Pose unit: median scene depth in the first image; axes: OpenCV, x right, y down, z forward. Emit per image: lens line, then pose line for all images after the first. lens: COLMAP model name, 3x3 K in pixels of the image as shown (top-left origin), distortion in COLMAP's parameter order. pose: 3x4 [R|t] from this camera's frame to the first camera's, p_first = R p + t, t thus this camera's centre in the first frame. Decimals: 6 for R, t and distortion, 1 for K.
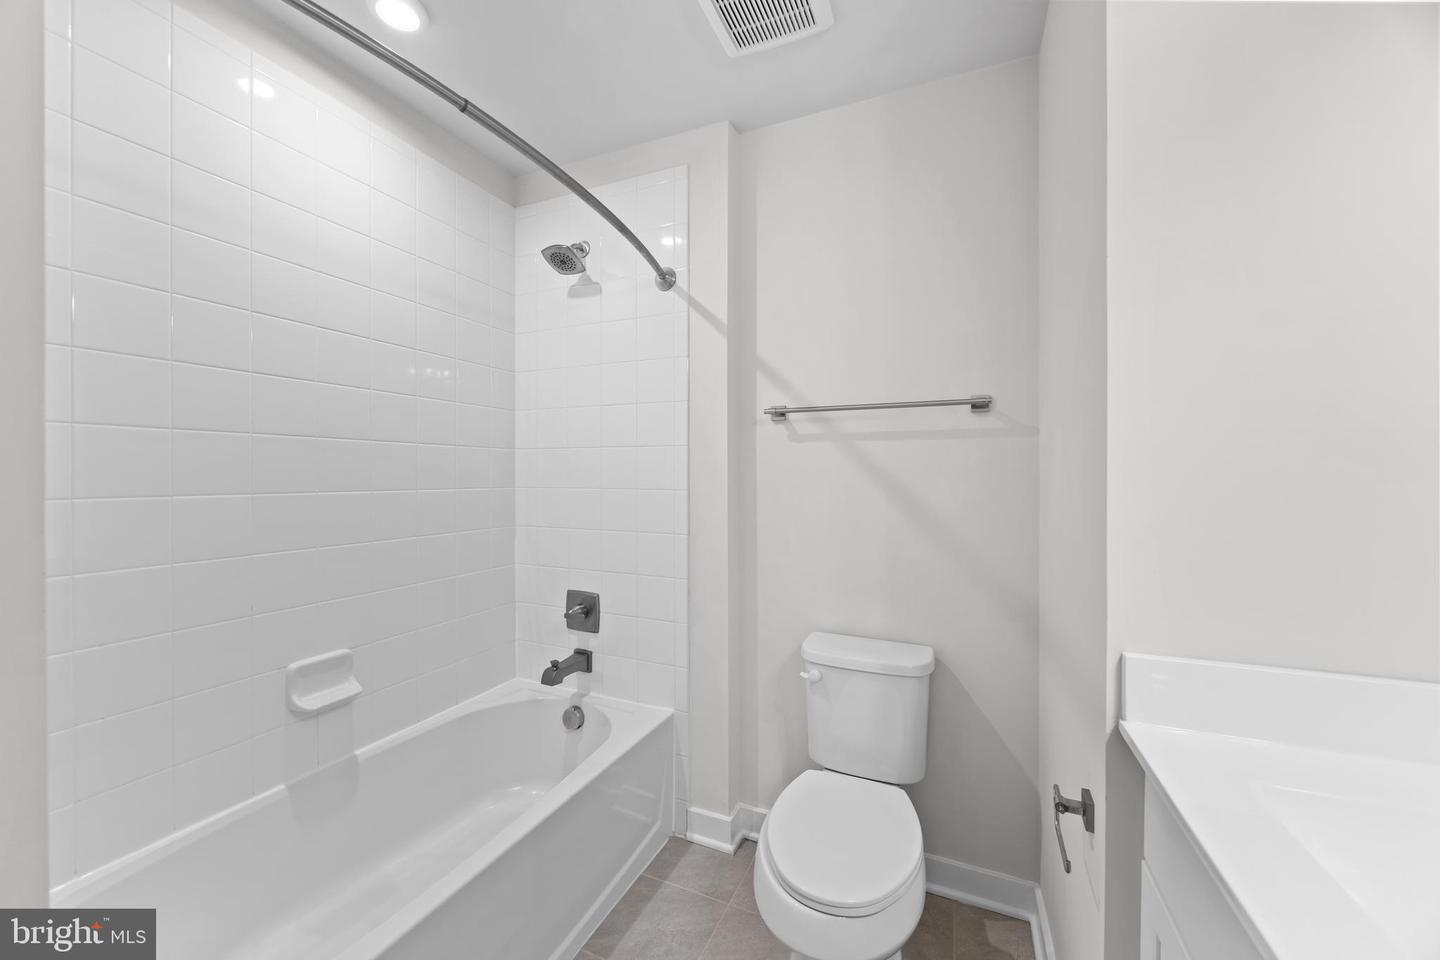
lens RADIAL K [[544.6, 0, 713.8], [0, 544.6, 479.0], [0, 0, 1]] dist [-0.004624, 0.000037]
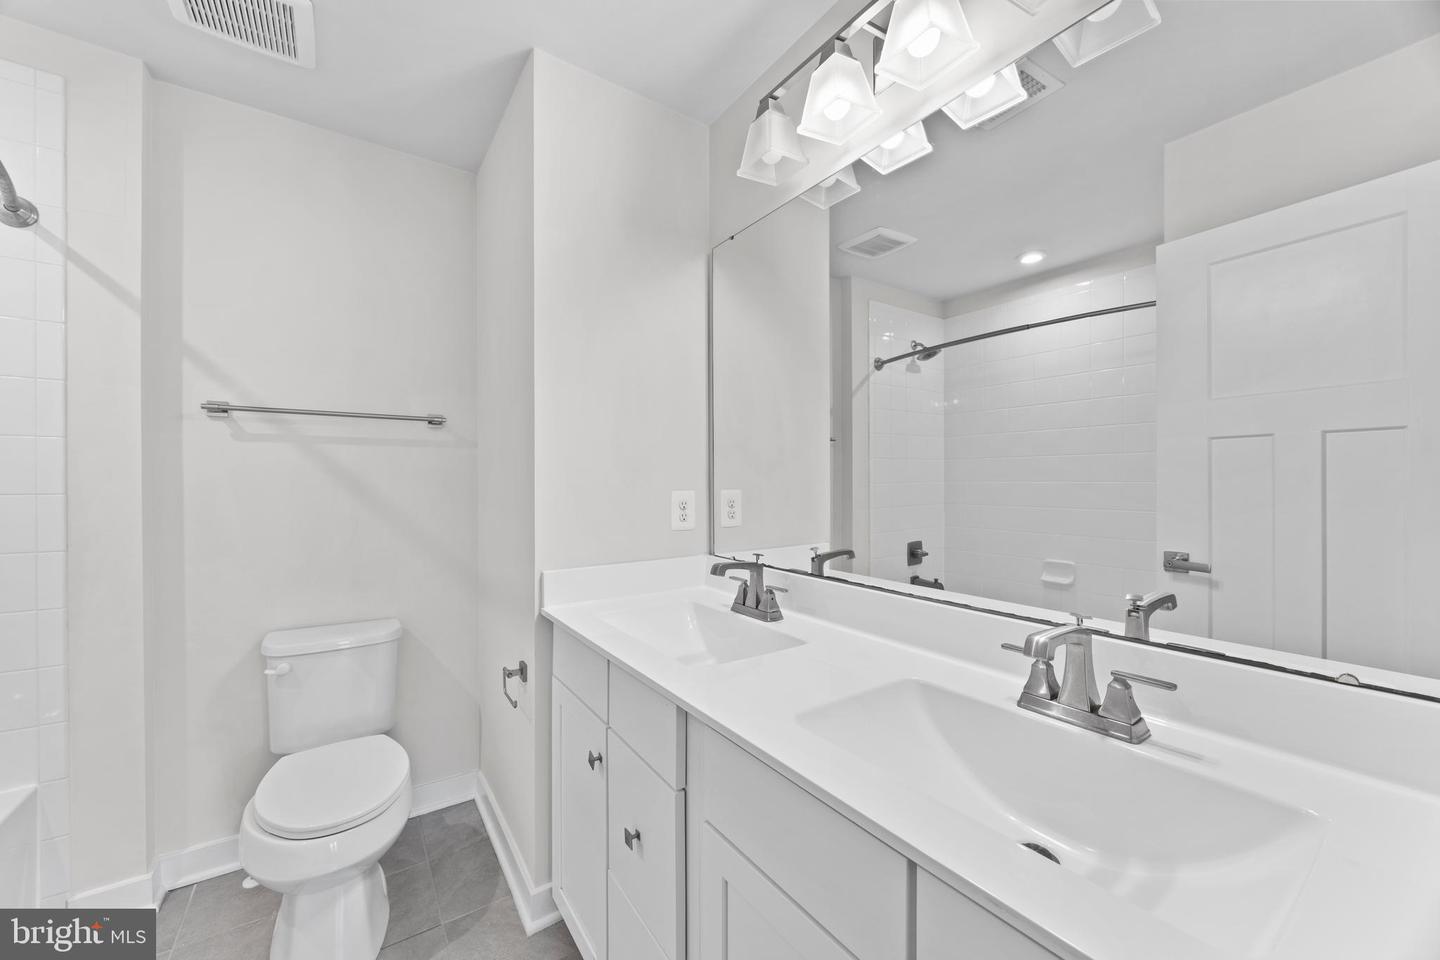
lens RADIAL K [[547.7, 0, 717.9], [0, 547.7, 477.5], [0, 0, 1]] dist [-0.002223, 0.000034]
pose [[0.517324, 0.001443, 0.855788, -0.254316], [0.003838, 0.999985, -0.004006, 0.003591], [-0.855781, 0.005357, 0.517311, -0.228726]]
